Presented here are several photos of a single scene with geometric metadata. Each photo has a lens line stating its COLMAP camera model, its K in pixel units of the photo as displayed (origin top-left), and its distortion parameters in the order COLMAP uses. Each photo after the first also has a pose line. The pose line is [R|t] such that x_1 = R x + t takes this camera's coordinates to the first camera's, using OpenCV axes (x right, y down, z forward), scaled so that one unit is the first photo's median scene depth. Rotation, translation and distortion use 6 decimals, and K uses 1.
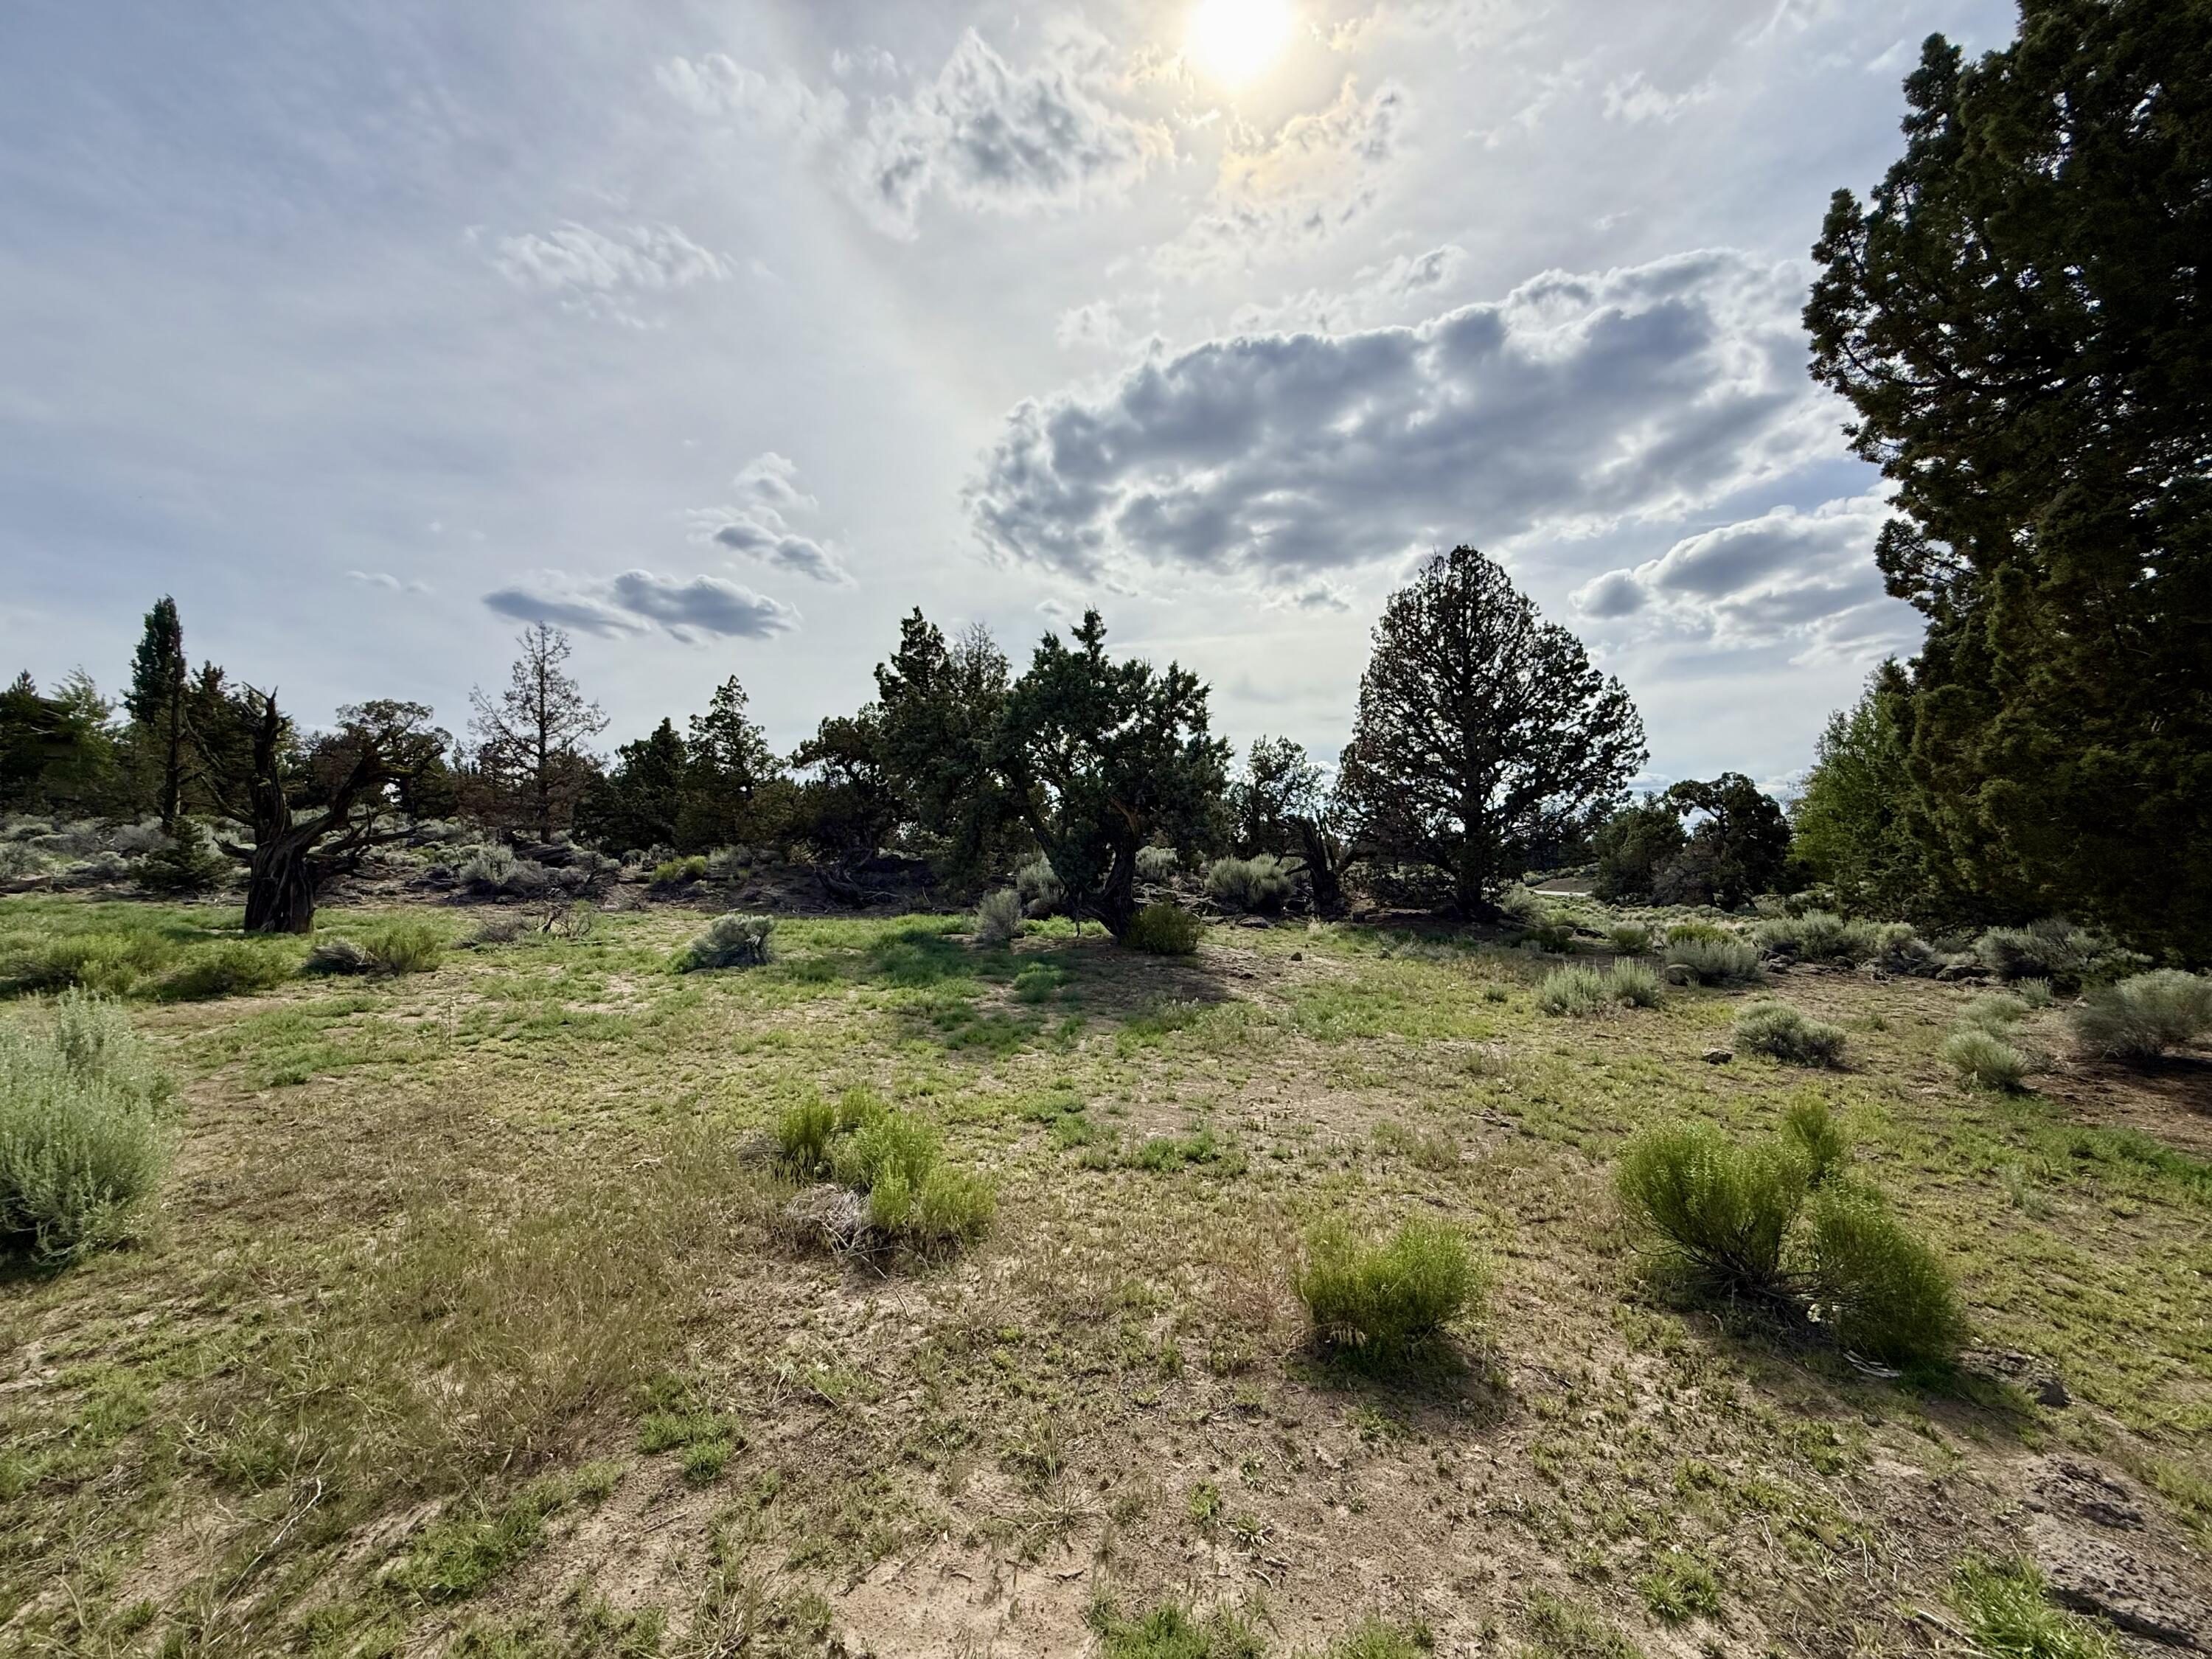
lens RADIAL K [[886.2, 0, 1105.2], [0, 886.2, 836.7], [0, 0, 1]] dist [-0.001153, 0.000023]
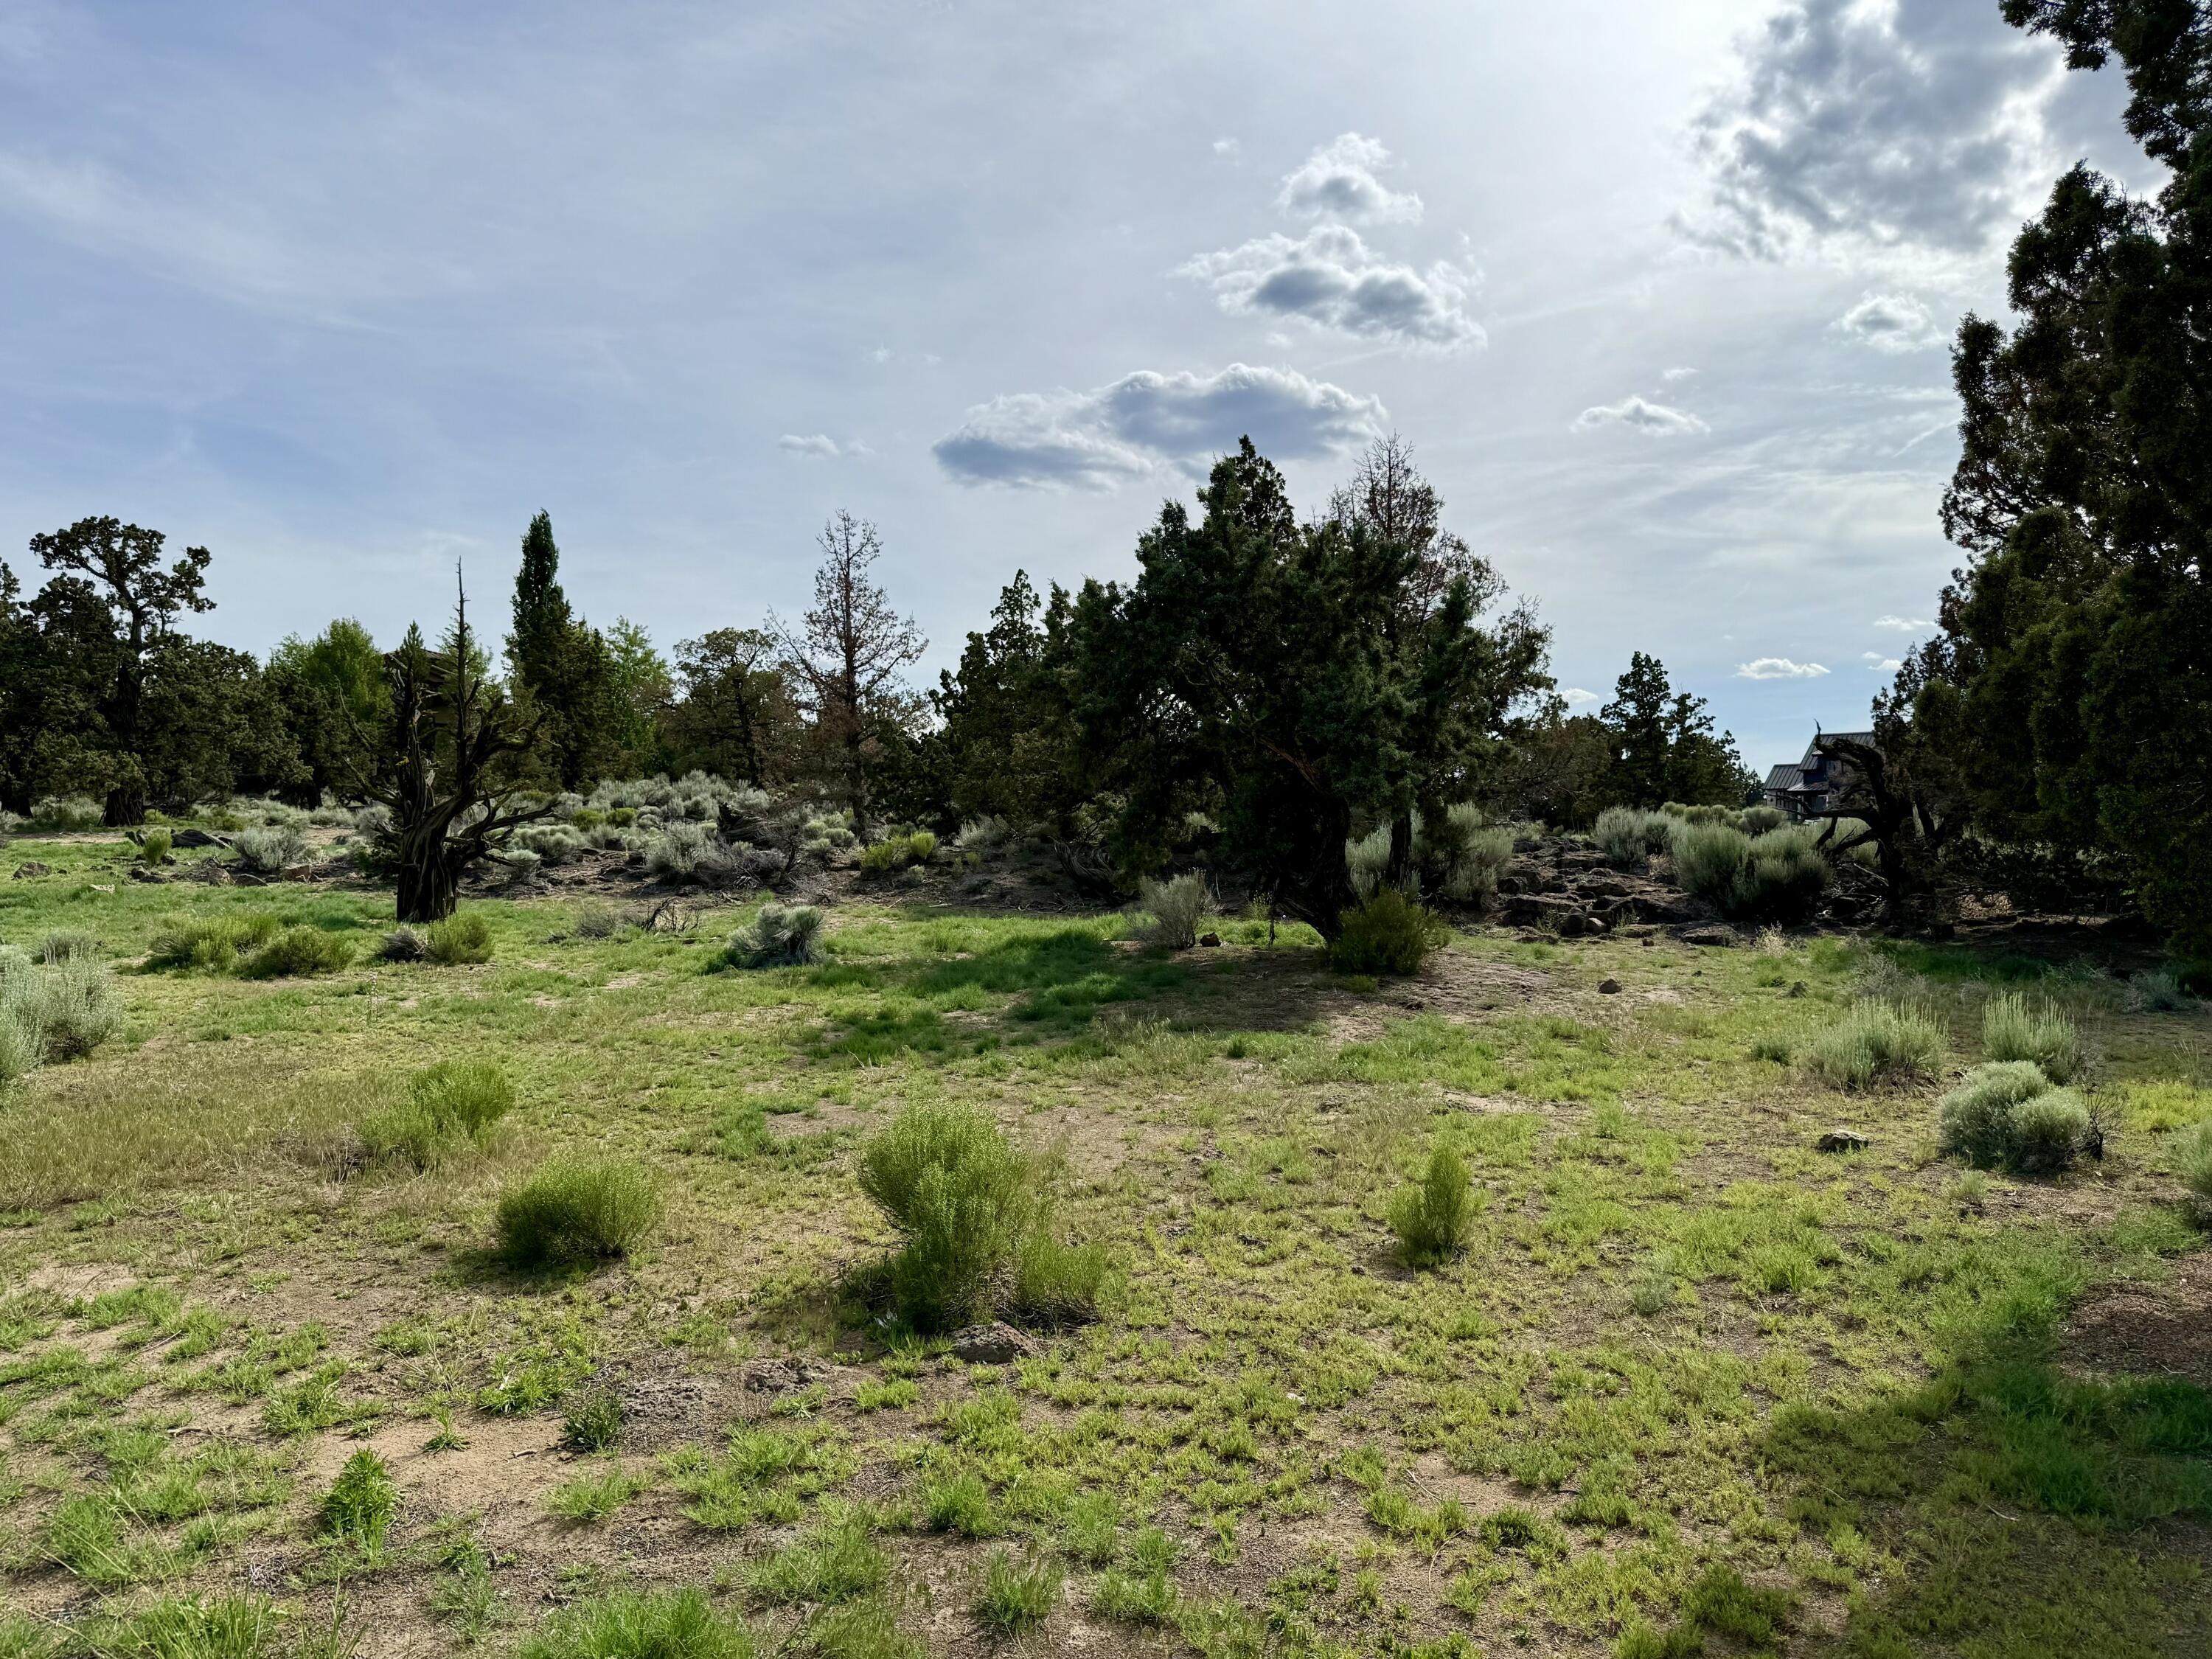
lens RADIAL K [[1572.3, 0, 1106.0], [0, 1572.3, 829.5], [0, 0, 1]] dist [0.092175, -0.114001]
pose [[0.879696, -0.015588, -0.475281, 0.218933], [0.026878, 0.999495, 0.016966, 0.000820], [0.474776, -0.027699, 0.879670, -0.054324]]
